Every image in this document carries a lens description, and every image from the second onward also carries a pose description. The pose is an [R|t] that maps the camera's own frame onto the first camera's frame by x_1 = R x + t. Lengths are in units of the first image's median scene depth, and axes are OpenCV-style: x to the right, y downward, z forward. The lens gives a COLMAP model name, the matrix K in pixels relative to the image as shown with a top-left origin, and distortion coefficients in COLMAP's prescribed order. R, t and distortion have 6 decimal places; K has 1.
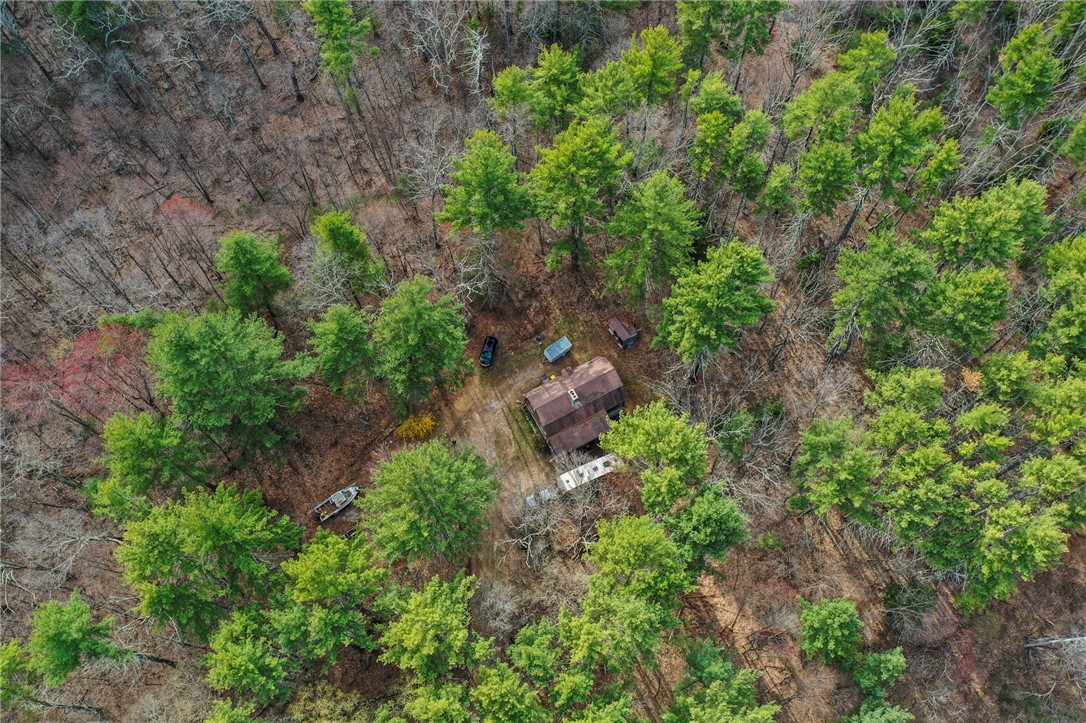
lens RADIAL K [[855.1, 0, 543.0], [0, 855.1, 361.5], [0, 0, 1]] dist [0.006906, 0.002227]
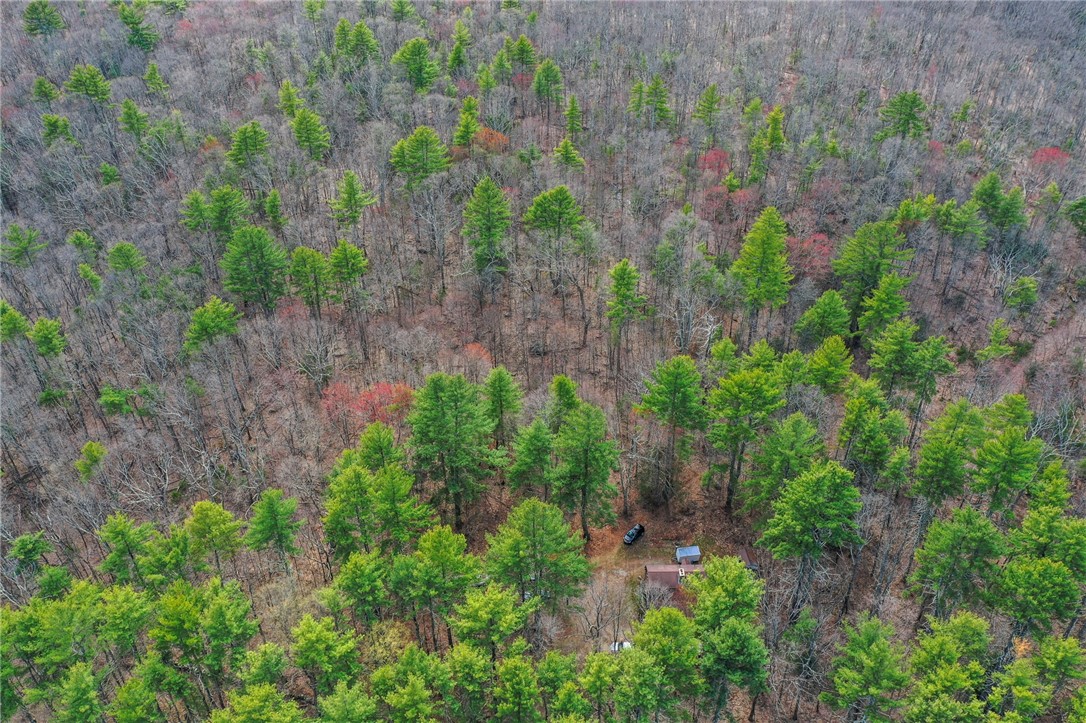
lens RADIAL K [[846.5, 0, 543.0], [0, 846.5, 361.5], [0, 0, 1]] dist [-0.008943, -0.002710]
pose [[0.877243, 0.279376, -0.390377, 0.253306], [-0.437736, 0.799357, -0.411601, 0.388896], [0.197060, 0.531957, 0.823523, -0.174755]]
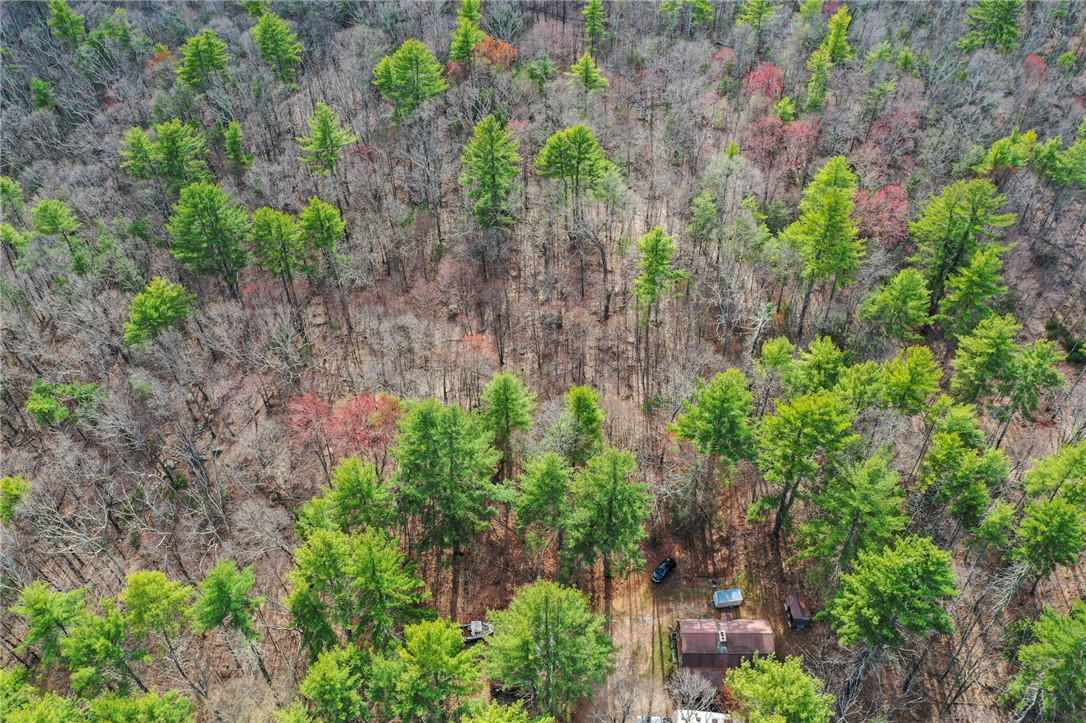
lens RADIAL K [[852.3, 0, 543.0], [0, 852.3, 361.5], [0, 0, 1]] dist [-0.002009, -0.000611]
pose [[0.871029, 0.342289, -0.352345, 0.096892], [-0.446471, 0.850770, -0.277226, 0.140150], [0.204873, 0.398783, 0.893867, -0.064699]]
